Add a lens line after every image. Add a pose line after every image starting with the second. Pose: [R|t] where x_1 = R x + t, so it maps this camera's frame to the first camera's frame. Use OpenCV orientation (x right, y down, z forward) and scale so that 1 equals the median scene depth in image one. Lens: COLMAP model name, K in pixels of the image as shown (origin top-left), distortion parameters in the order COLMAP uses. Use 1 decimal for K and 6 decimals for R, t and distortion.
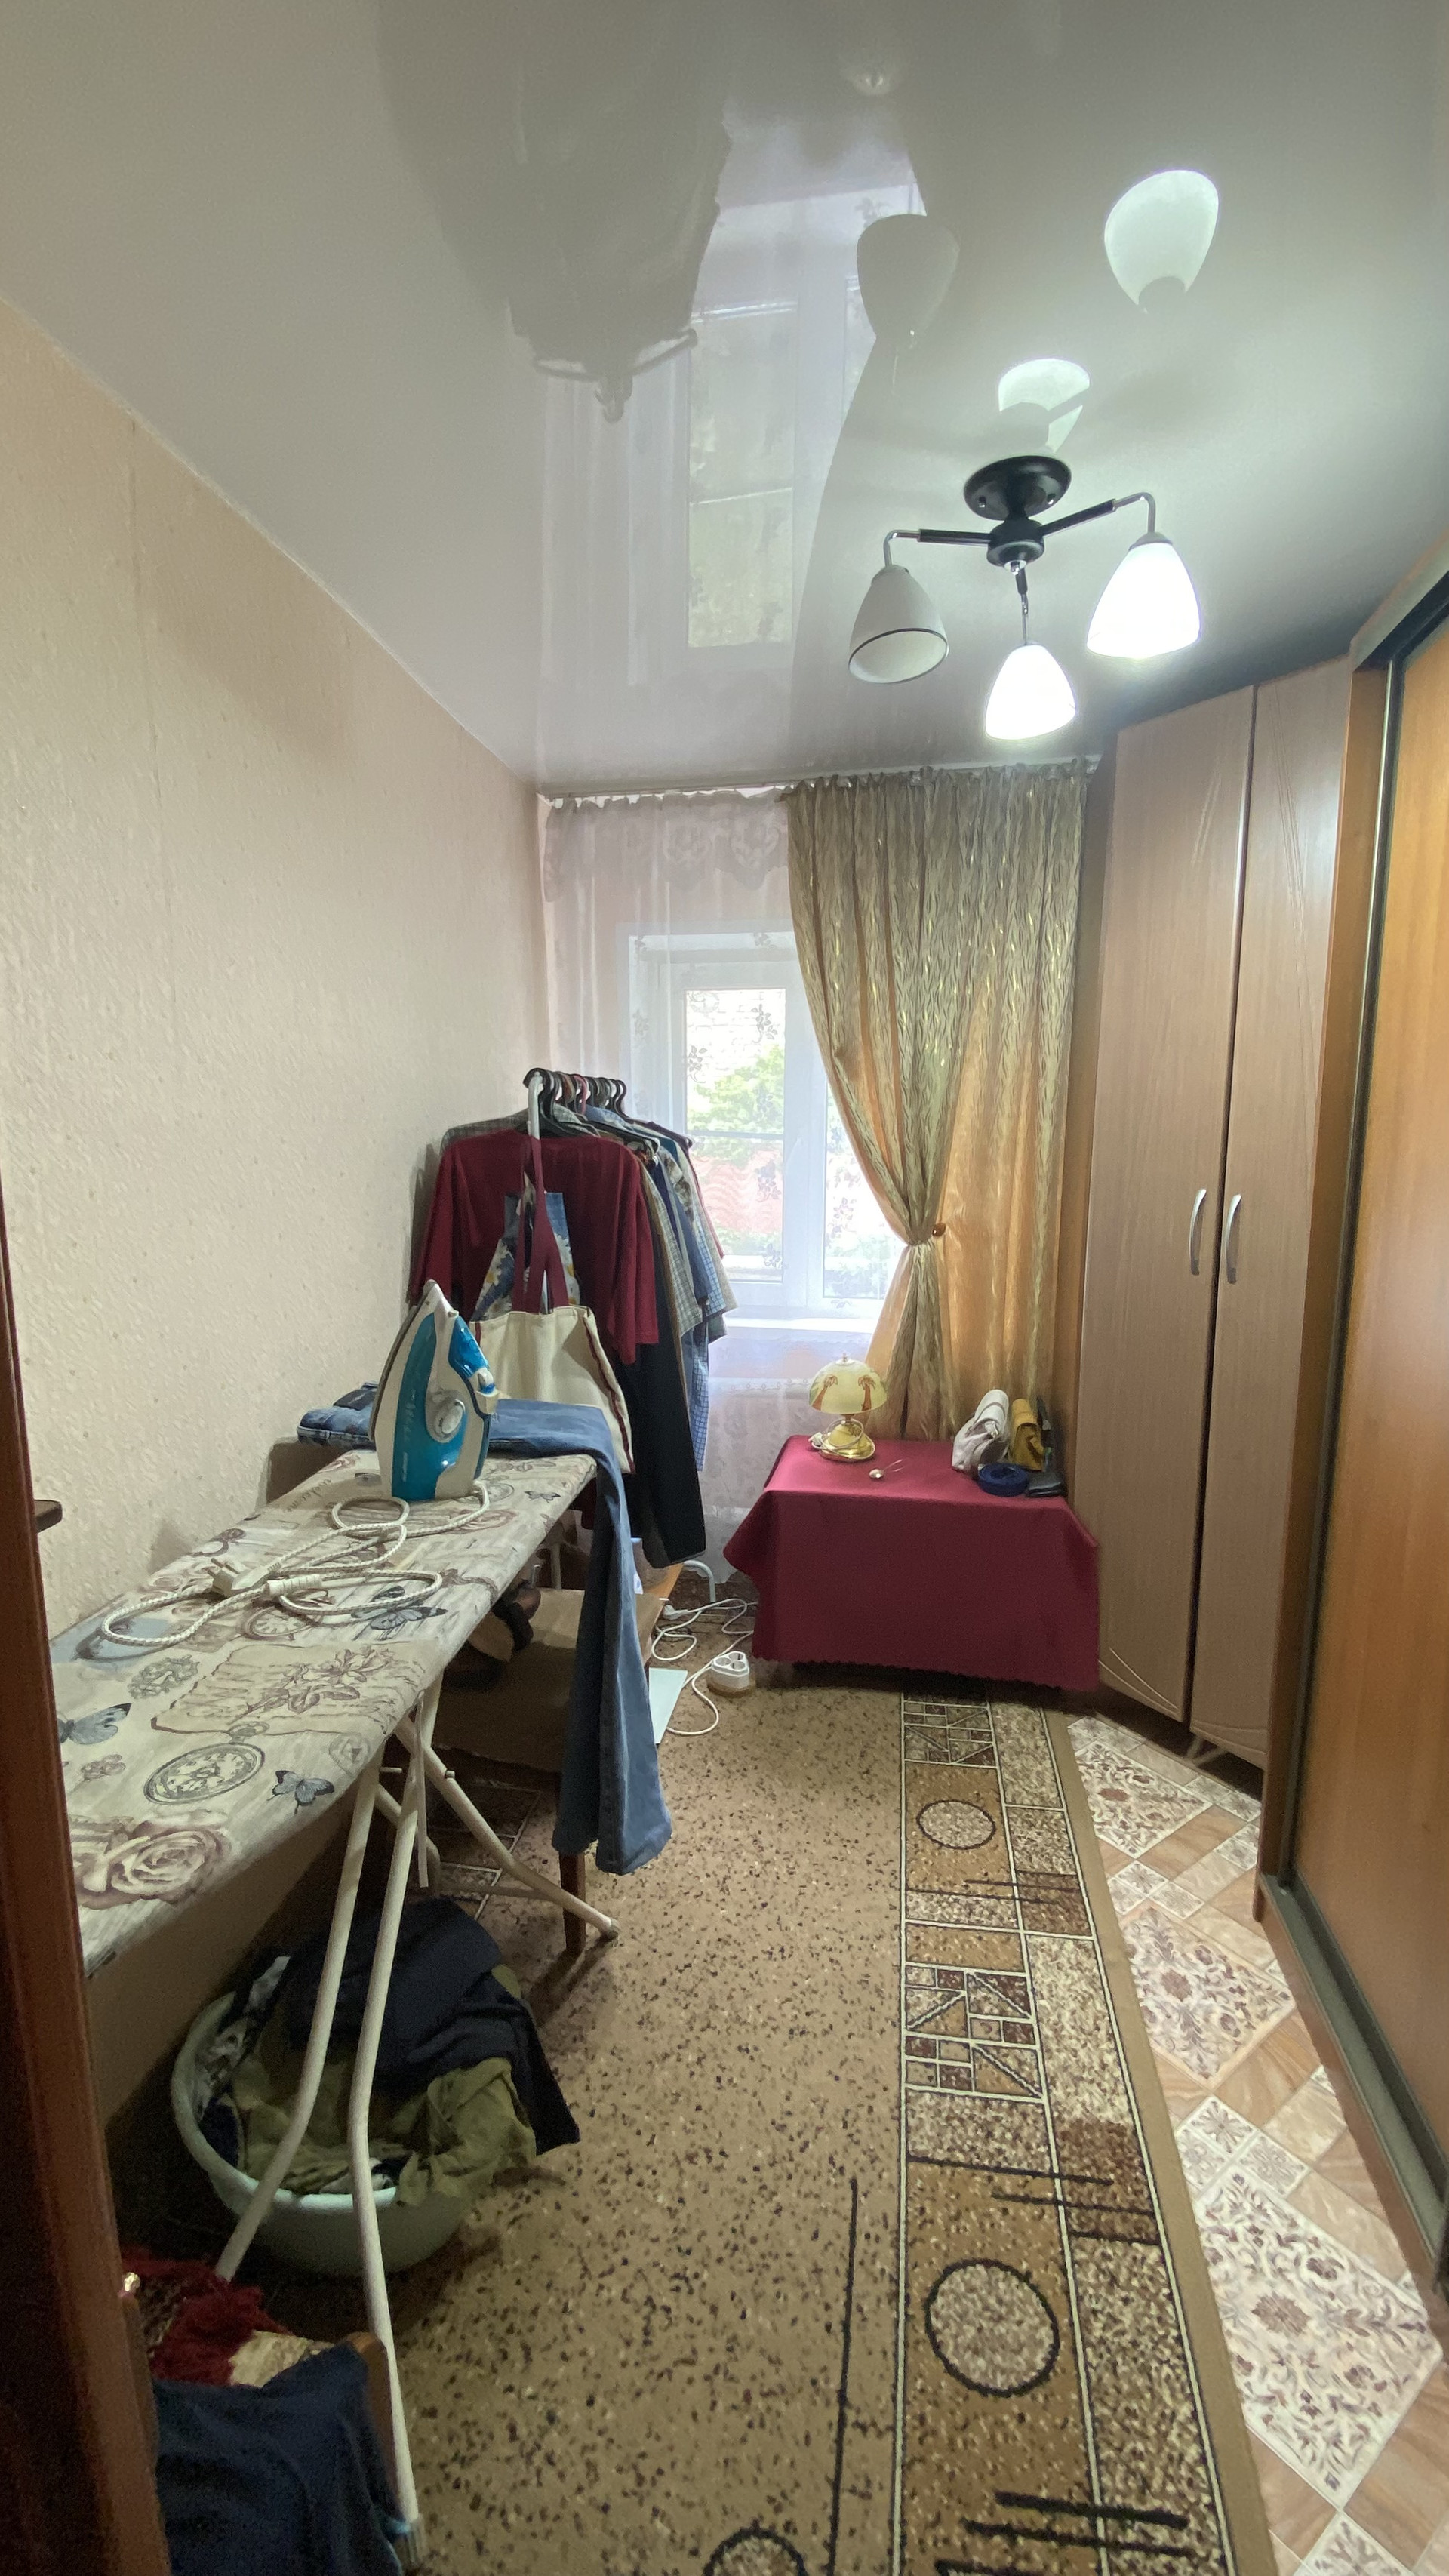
lens RADIAL K [[1054.5, 0, 728.7], [0, 1054.5, 1292.0], [0, 0, 1]] dist [0.021032, -0.021011]
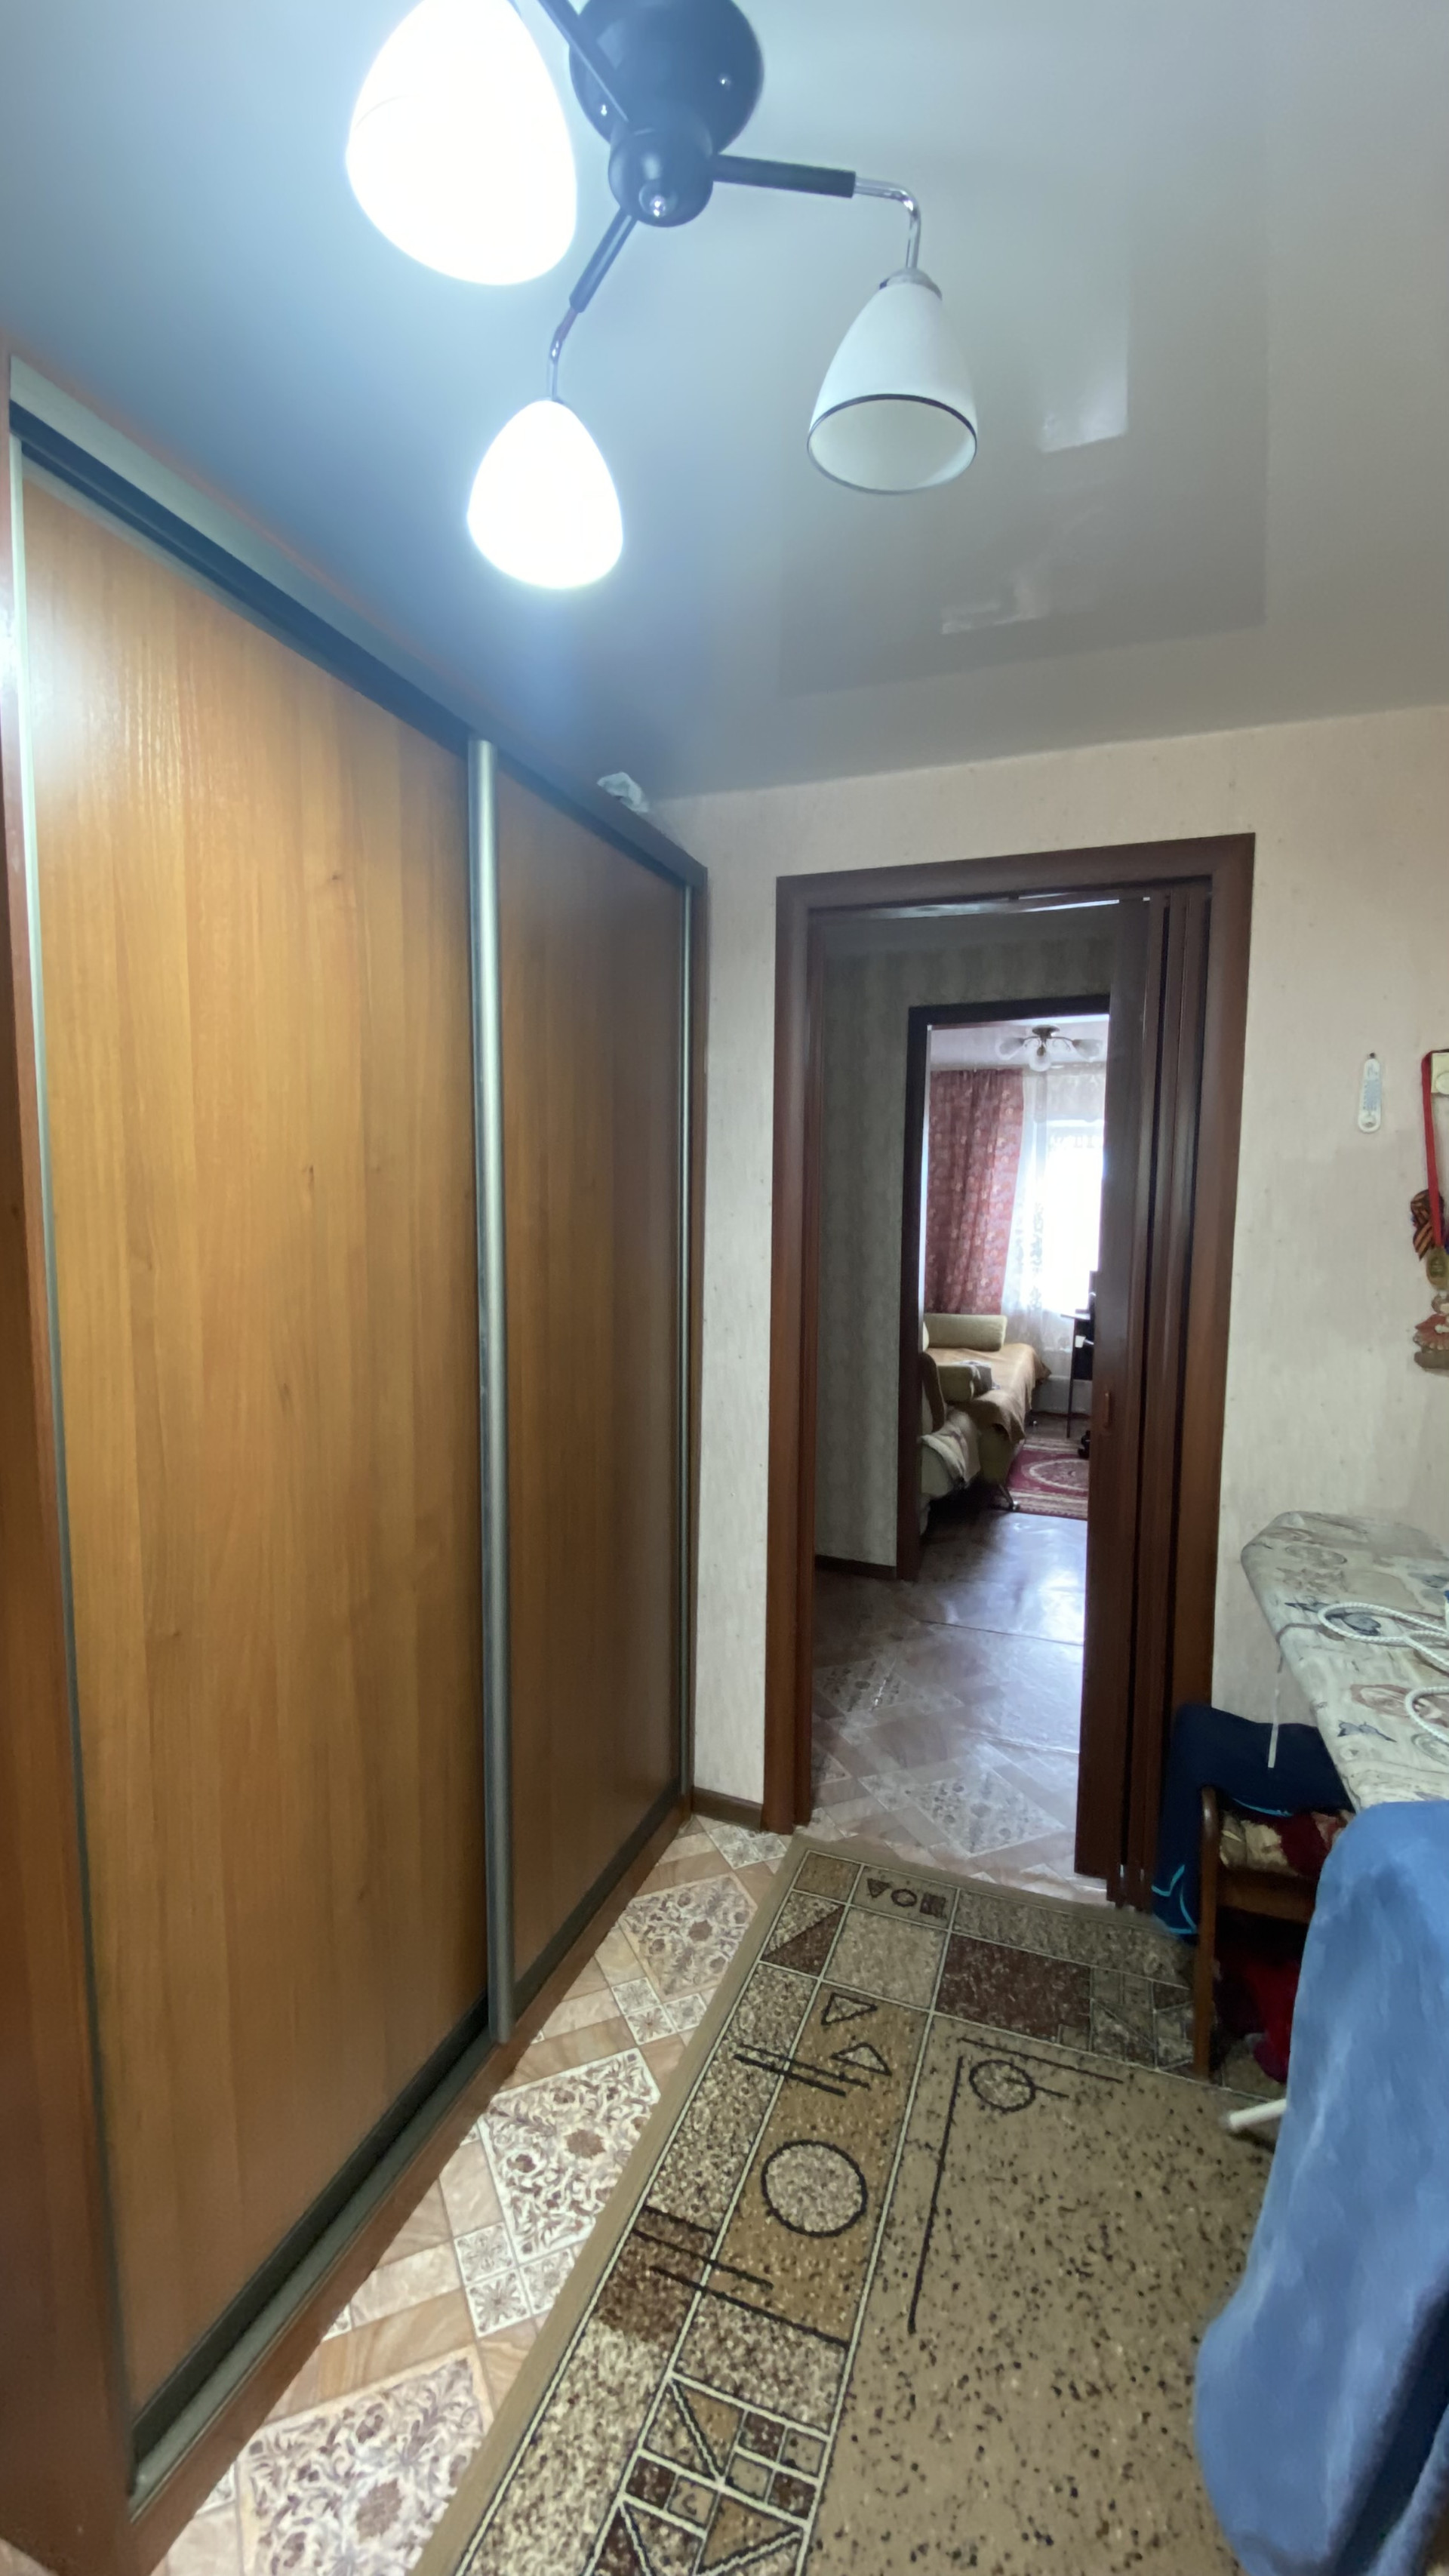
lens RADIAL K [[1054.5, 0, 702.4], [0, 1054.5, 1299.5], [0, 0, 1]] dist [0.021032, -0.021011]
pose [[-0.979756, -0.027669, 0.198275, 0.145055], [0.022502, 0.968906, 0.246404, -0.306621], [-0.198928, 0.245878, -0.948669, 1.770532]]
